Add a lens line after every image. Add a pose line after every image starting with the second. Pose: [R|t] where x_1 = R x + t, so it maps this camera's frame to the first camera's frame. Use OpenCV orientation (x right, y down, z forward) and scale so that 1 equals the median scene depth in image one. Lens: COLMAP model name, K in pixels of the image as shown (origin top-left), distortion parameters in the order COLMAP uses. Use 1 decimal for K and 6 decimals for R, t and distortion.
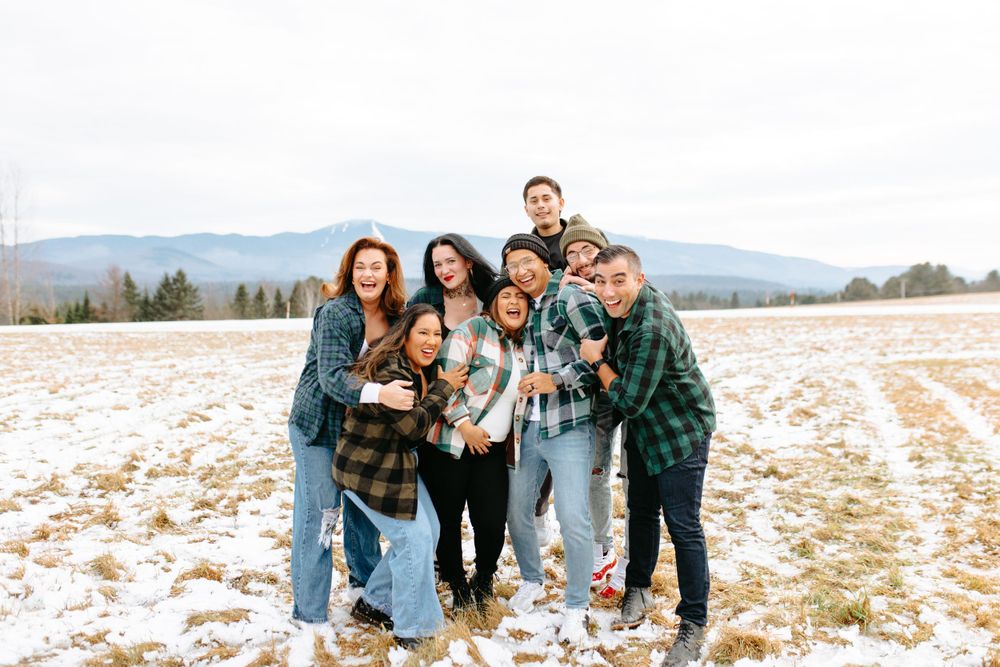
lens RADIAL K [[978.6, 0, 505.8], [0, 978.6, 319.9], [0, 0, 1]] dist [-0.006101, 0.007295]
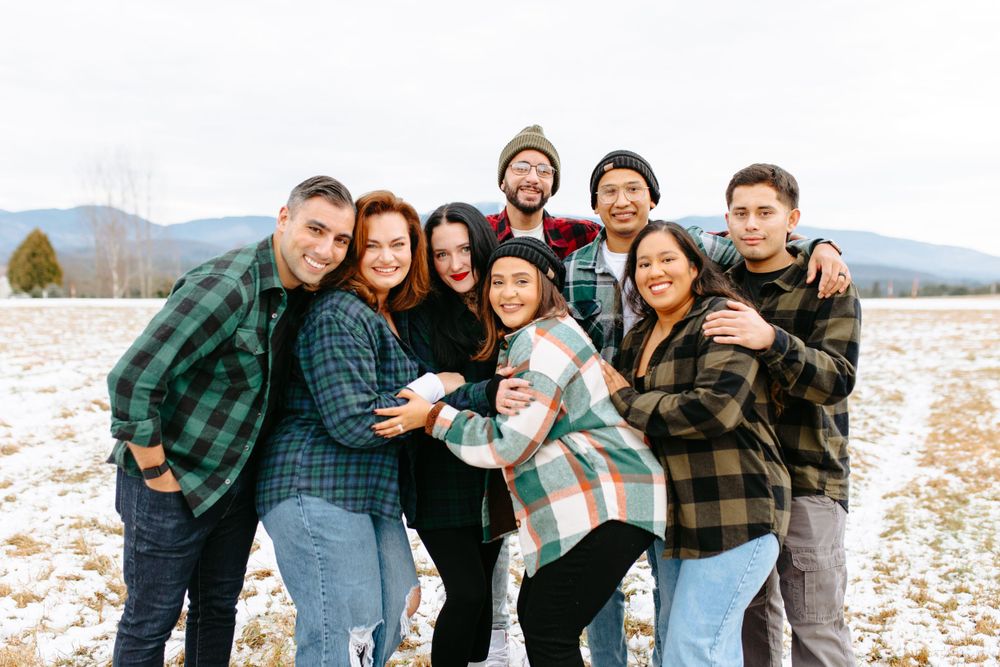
lens RADIAL K [[949.1, 0, 492.8], [0, 949.1, 335.4], [0, 0, 1]] dist [-0.004258, 0.005893]
pose [[0.984006, 0.029624, -0.175654, 0.118383], [-0.023682, 0.999077, 0.035827, -0.002553], [0.176553, -0.031094, 0.983800, 0.136762]]
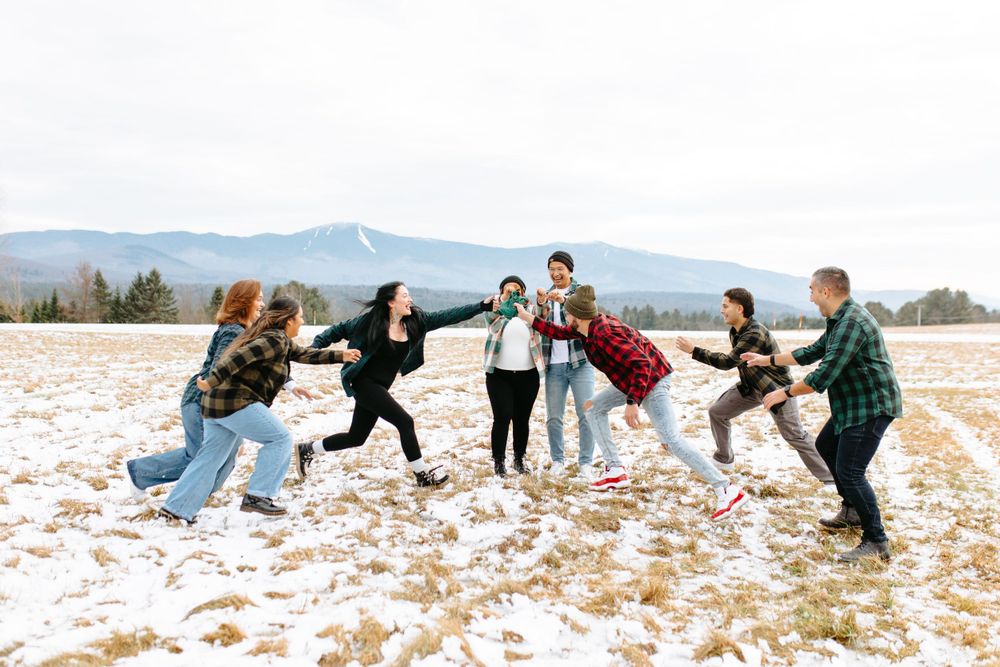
lens RADIAL K [[1044.5, 0, 488.9], [0, 1044.5, 334.7], [0, 0, 1]] dist [-0.006023, 0.005200]
pose [[0.999412, 0.033735, -0.006148, -0.003243], [-0.033736, 0.999431, -0.000061, 0.002607], [0.006143, 0.000269, 0.999981, -0.021808]]
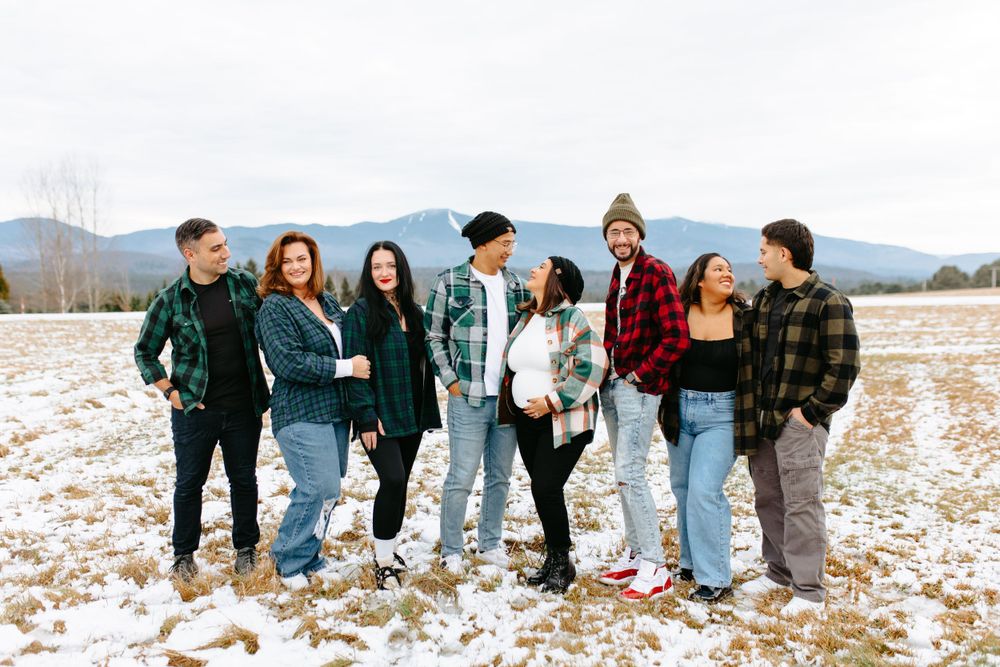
lens RADIAL K [[978.6, 0, 505.8], [0, 978.6, 319.9], [0, 0, 1]] dist [-0.006101, 0.007295]
pose [[0.993055, 0.004900, -0.117545, 0.153630], [-0.003484, 0.999919, 0.012249, -0.002633], [0.117596, -0.011754, 0.992992, 0.014375]]
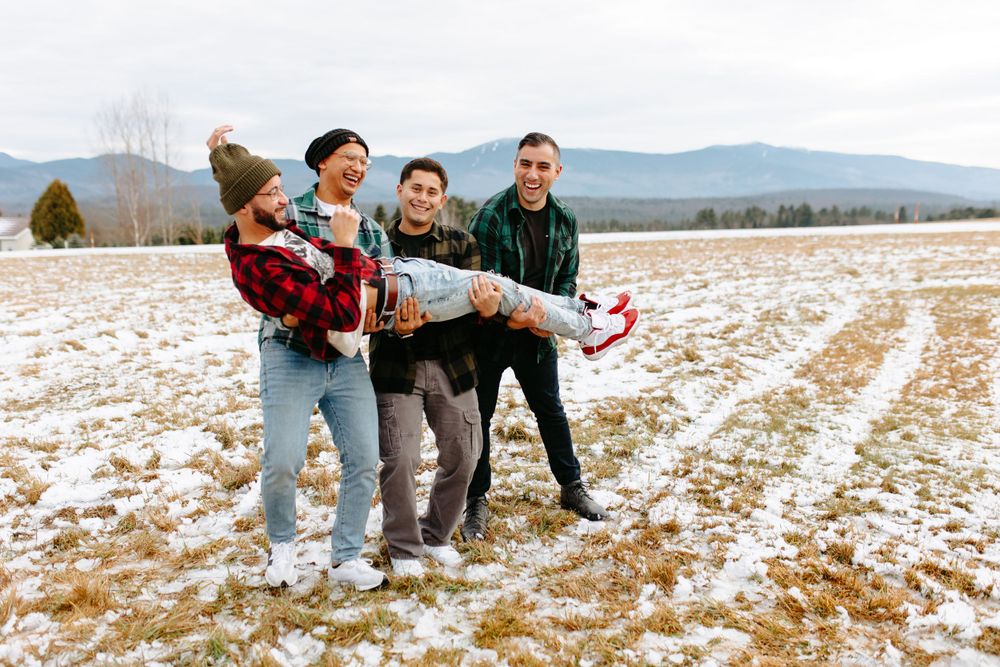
lens RADIAL K [[961.9, 0, 511.8], [0, 961.9, 300.3], [0, 0, 1]] dist [0.001255, -0.009135]
pose [[0.980025, 0.006870, -0.198755, 0.186002], [0.006046, 0.997912, 0.064304, -0.002078], [0.198782, -0.064222, 0.977937, 0.105335]]
